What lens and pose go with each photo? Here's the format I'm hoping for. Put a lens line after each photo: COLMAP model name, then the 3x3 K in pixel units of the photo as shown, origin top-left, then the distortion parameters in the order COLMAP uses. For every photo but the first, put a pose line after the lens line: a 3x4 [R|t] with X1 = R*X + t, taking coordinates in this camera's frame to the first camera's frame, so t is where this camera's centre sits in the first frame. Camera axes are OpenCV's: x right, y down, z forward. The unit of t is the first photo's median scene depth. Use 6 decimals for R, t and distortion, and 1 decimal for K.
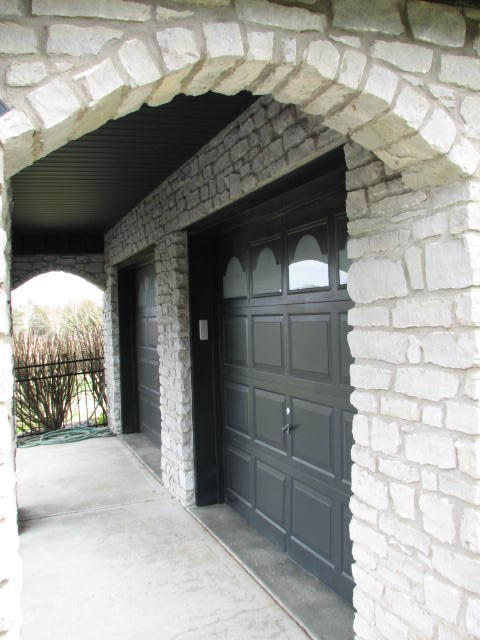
lens RADIAL K [[691.3, 0, 240.0], [0, 691.3, 320.0], [0, 0, 1]] dist [-0.195467, 0.262621]
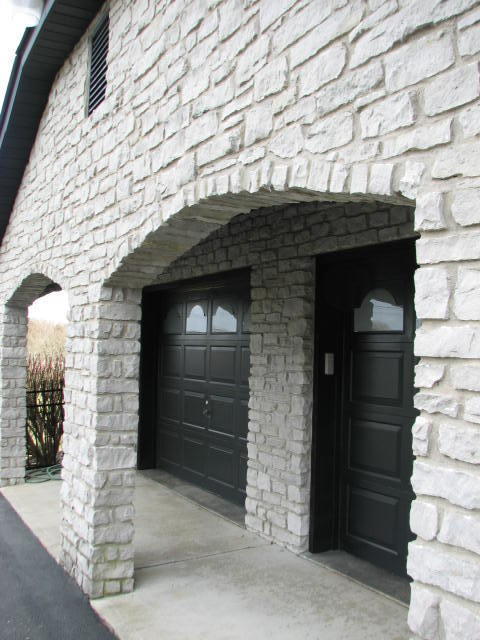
lens RADIAL K [[691.3, 0, 240.0], [0, 691.3, 320.0], [0, 0, 1]] dist [-0.195467, 0.262621]
pose [[0.982324, 0.061661, 0.176740, -0.341294], [-0.052935, 0.997155, -0.053670, 0.011533], [-0.179547, 0.043365, 0.982793, 0.099174]]
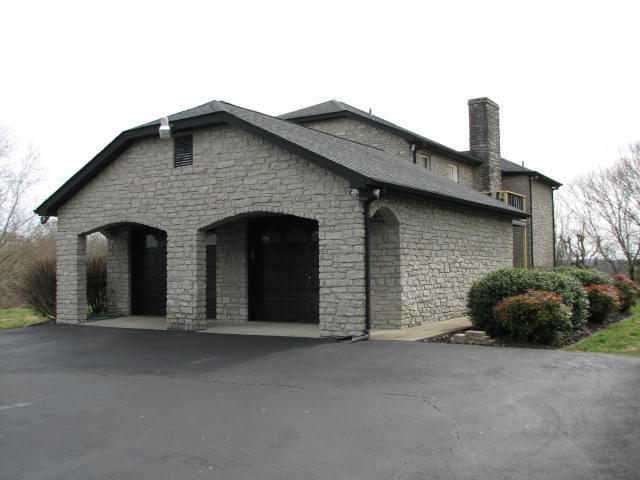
lens RADIAL K [[691.3, 0, 320.0], [0, 691.3, 240.0], [0, 0, 1]] dist [-0.195467, 0.262621]
pose [[0.773051, 0.052218, 0.632190, -1.576696], [-0.009128, 0.997419, -0.071223, 0.146592], [-0.634278, 0.049288, 0.771533, -1.277797]]
